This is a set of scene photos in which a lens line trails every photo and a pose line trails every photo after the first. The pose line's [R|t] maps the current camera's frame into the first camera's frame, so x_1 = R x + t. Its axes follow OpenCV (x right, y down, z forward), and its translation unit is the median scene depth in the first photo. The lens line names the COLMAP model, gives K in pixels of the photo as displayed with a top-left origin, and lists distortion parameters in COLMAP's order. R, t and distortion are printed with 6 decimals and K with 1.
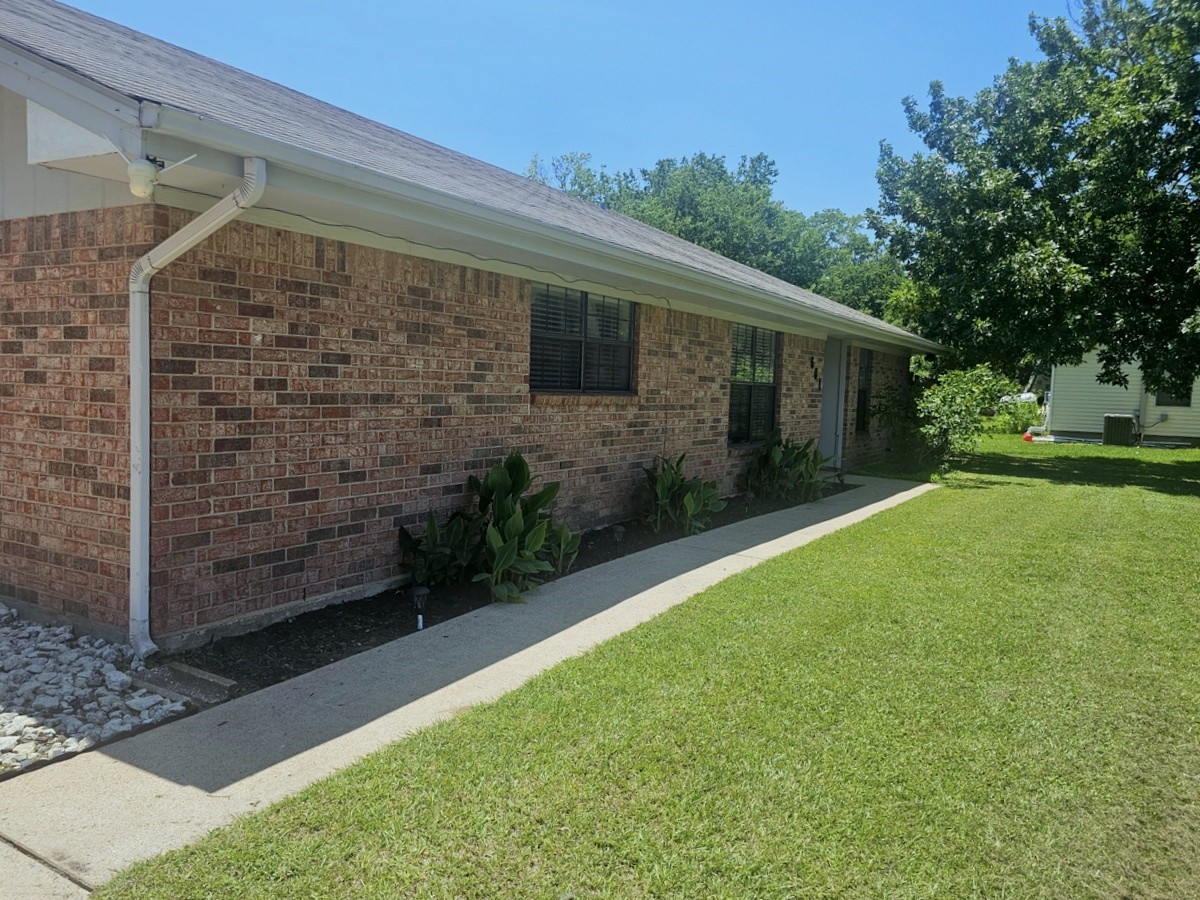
lens RADIAL K [[886.5, 0, 604.5], [0, 886.5, 444.9], [0, 0, 1]] dist [0.050634, -0.062632]
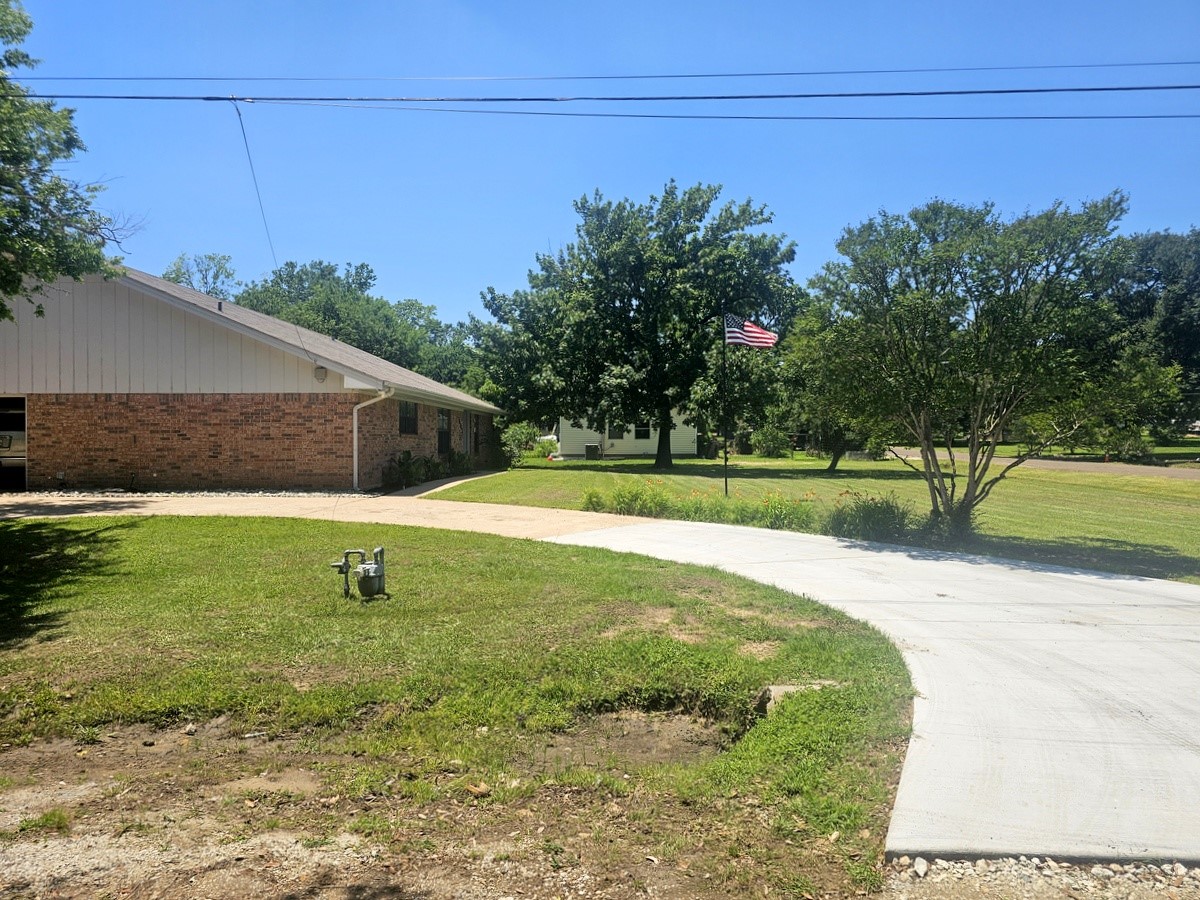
lens RADIAL K [[886.5, 0, 604.5], [0, 886.5, 444.9], [0, 0, 1]] dist [0.050634, -0.062632]
pose [[0.883037, -0.031245, 0.468261, -0.458583], [0.058032, 0.997393, -0.042884, 0.080672], [-0.465701, 0.065043, 0.882549, -1.088423]]
